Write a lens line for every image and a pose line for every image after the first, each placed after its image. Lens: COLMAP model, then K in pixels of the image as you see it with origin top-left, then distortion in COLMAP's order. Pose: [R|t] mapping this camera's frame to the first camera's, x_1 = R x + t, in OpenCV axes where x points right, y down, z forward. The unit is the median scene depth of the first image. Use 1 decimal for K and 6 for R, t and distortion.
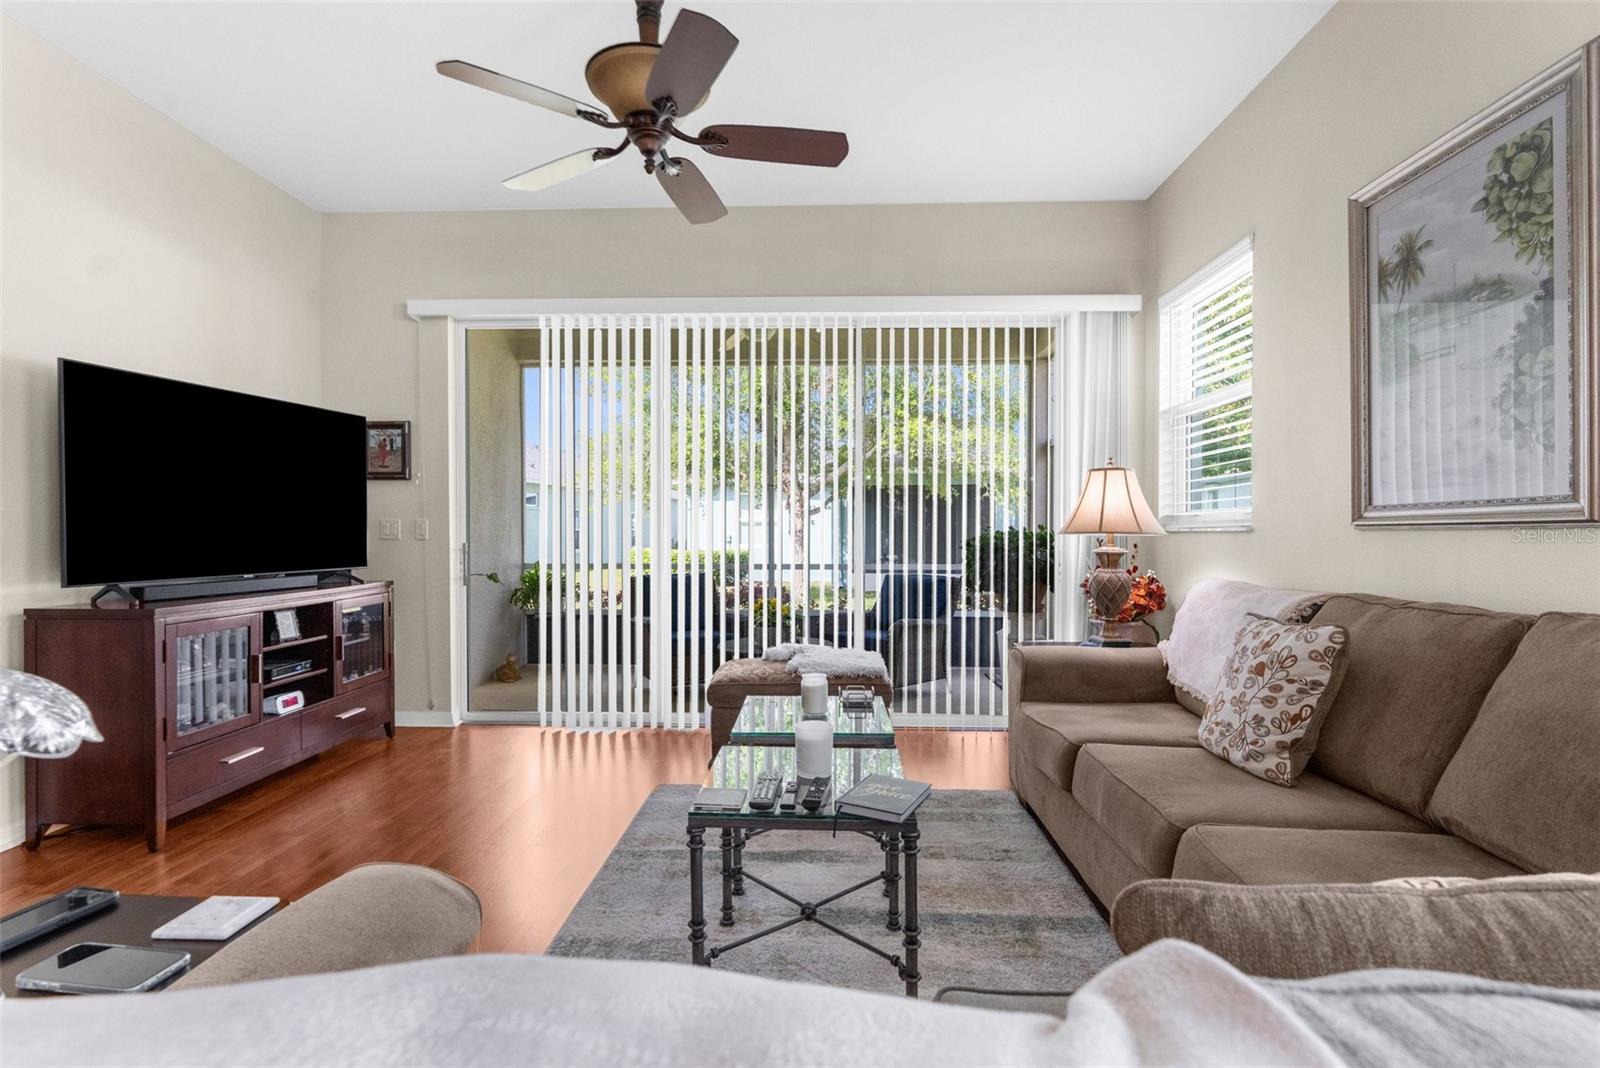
lens RADIAL K [[766.8, 0, 799.4], [0, 766.8, 538.4], [0, 0, 1]] dist [-0.001991, 0.001373]
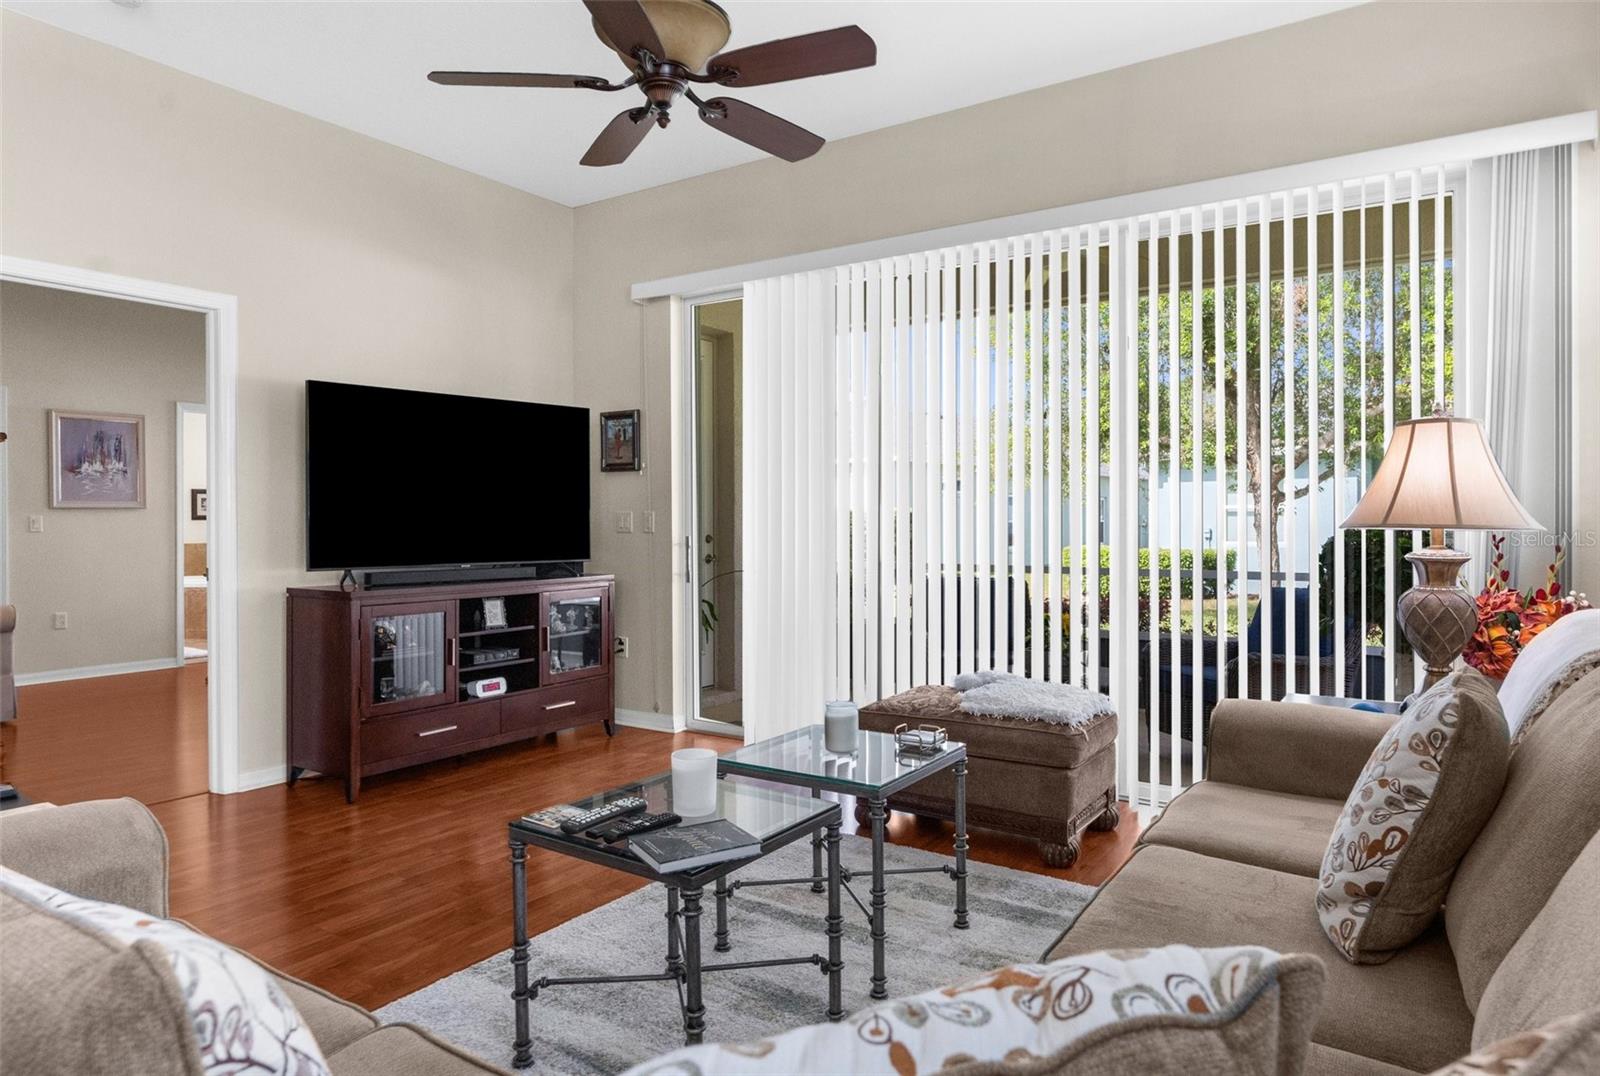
lens RADIAL K [[973.1, 0, 800.3], [0, 973.1, 521.2], [0, 0, 1]] dist [0.008801, 0.001364]
pose [[0.852288, -0.001762, -0.523070, 0.411346], [-0.003653, 0.999950, -0.009320, -0.002577], [0.523060, 0.009854, 0.852239, 0.085758]]
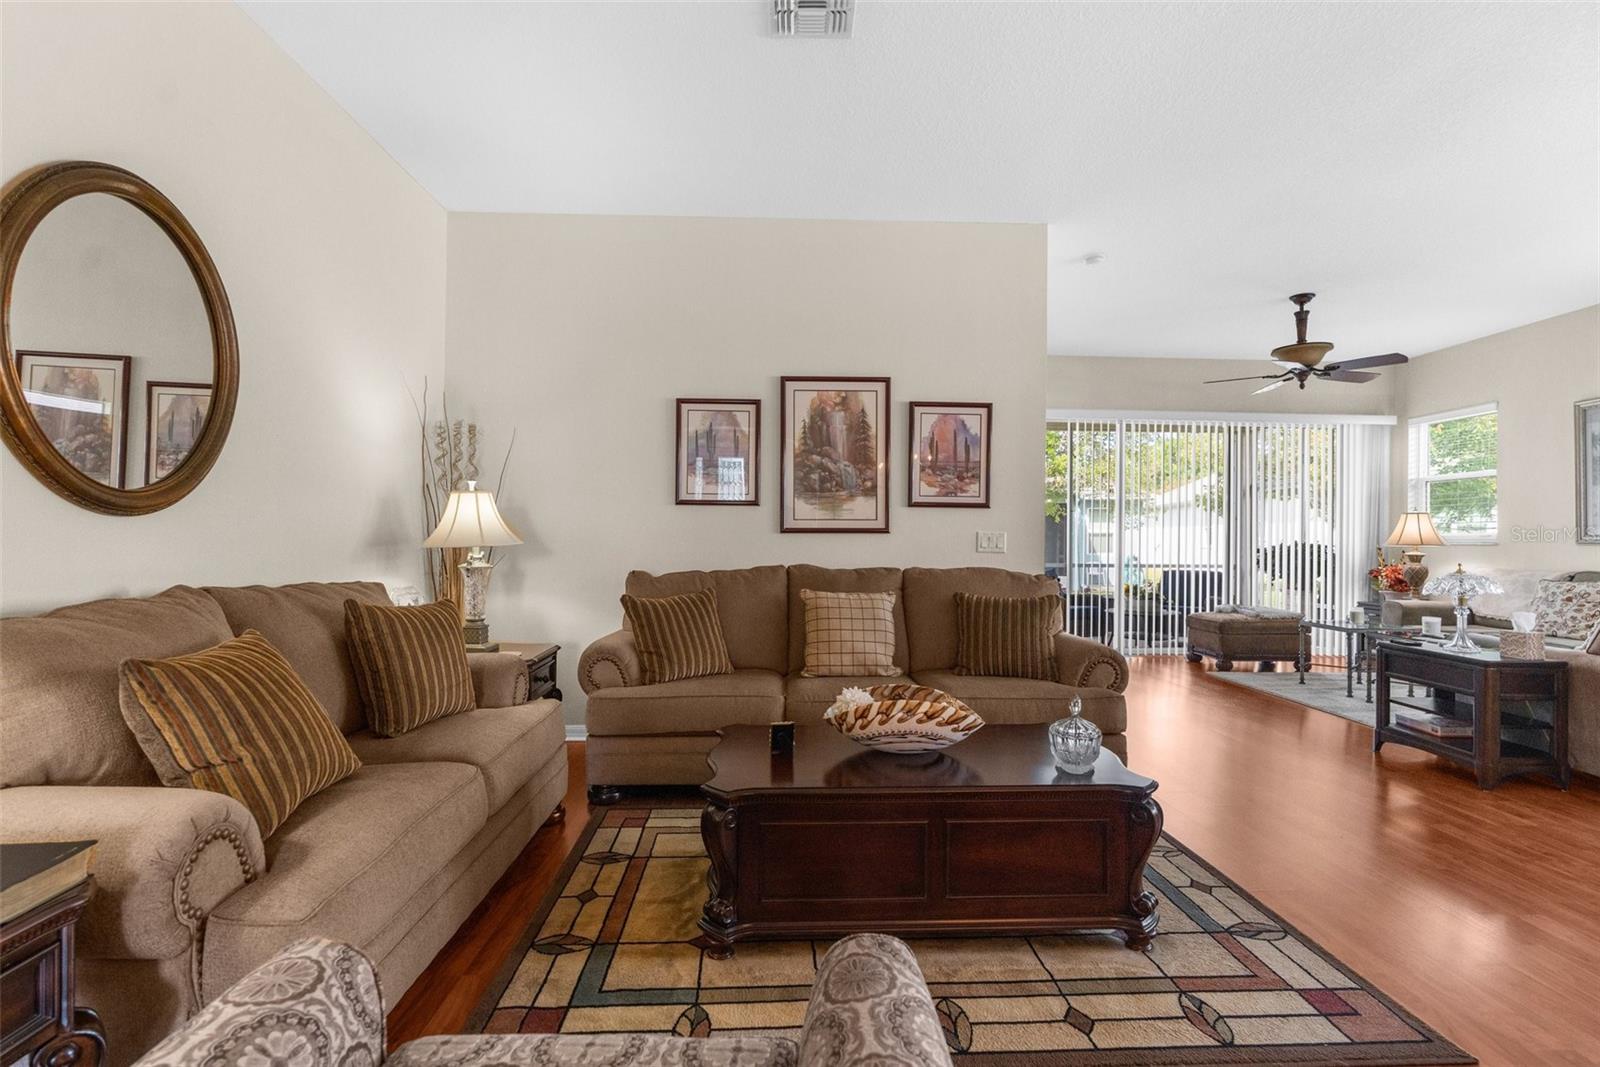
lens RADIAL K [[733.1, 0, 801.4], [0, 733.1, 533.6], [0, 0, 1]] dist [-0.007921, 0.002352]
pose [[0.997511, 0.010074, 0.069793, -1.411186], [-0.008807, 0.999791, -0.018443, 0.012629], [-0.069964, 0.017783, 0.997391, -0.829917]]
